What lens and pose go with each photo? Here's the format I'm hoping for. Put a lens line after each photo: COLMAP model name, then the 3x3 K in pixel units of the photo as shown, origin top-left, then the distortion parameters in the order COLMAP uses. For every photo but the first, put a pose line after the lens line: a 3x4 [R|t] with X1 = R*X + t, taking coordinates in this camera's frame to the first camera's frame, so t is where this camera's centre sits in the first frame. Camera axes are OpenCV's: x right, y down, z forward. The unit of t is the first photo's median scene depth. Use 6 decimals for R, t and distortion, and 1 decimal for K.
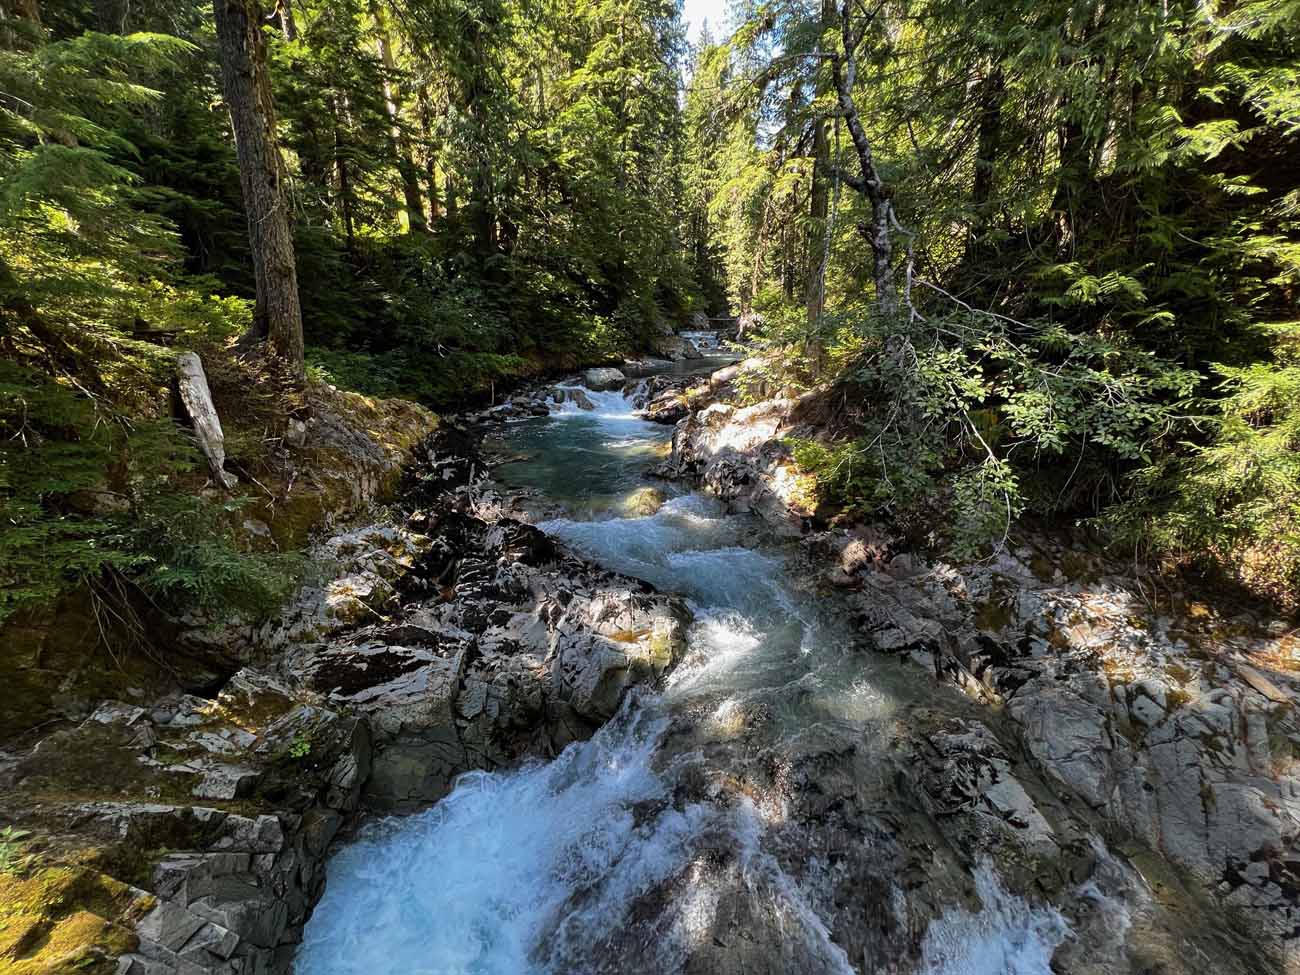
lens RADIAL K [[518.4, 0, 652.5], [0, 518.4, 493.6], [0, 0, 1]] dist [-0.004542, 0.000263]
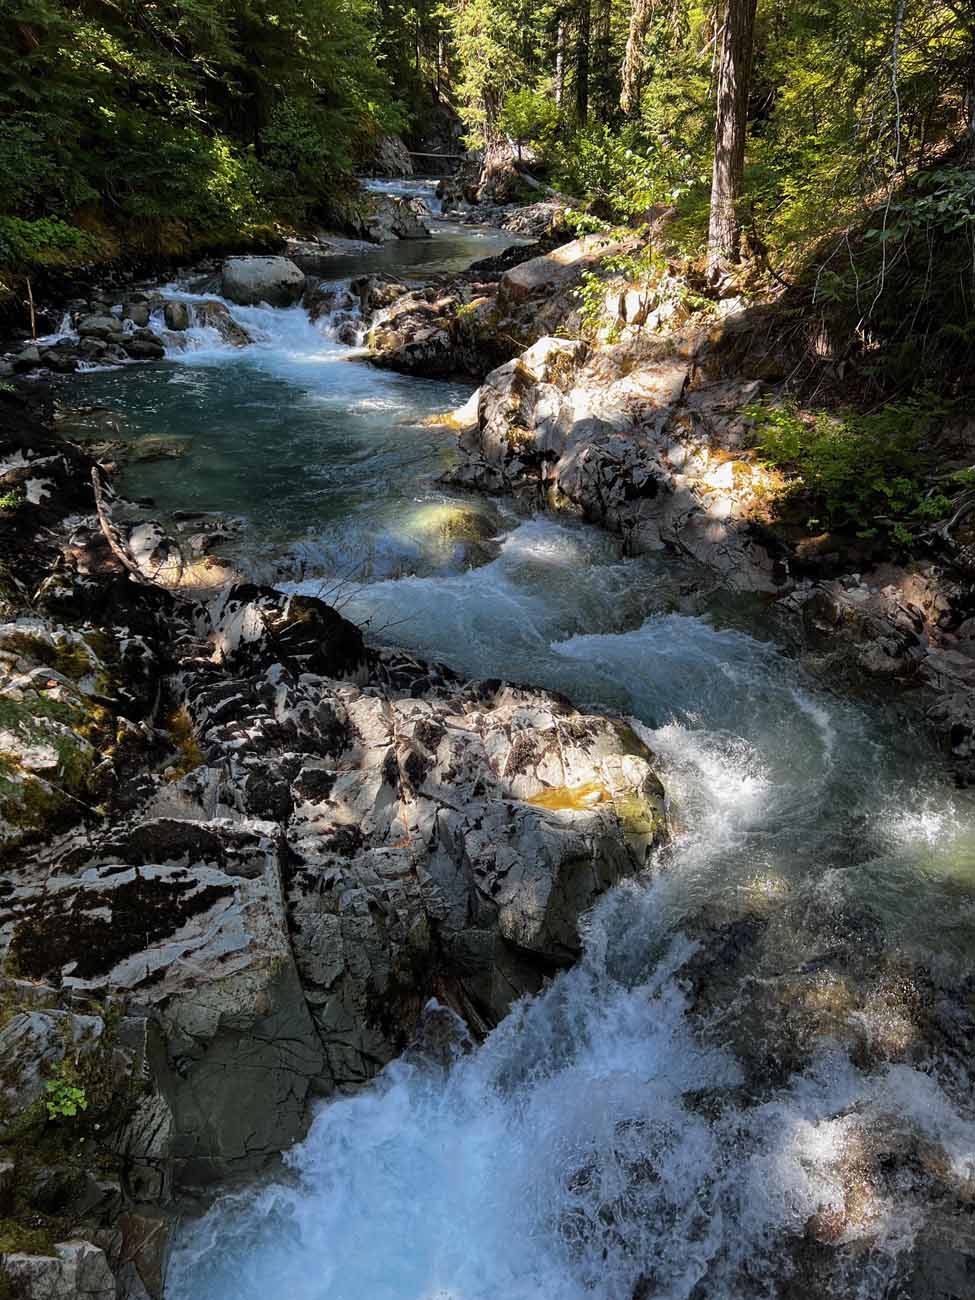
lens RADIAL K [[966.2, 0, 486.1], [0, 966.2, 656.1], [0, 0, 1]] dist [0.060911, -0.065476]
pose [[0.978196, -0.061404, 0.198401, -0.277557], [0.030824, 0.987637, 0.153697, -0.020640], [-0.205386, -0.144230, 0.967995, 0.067038]]
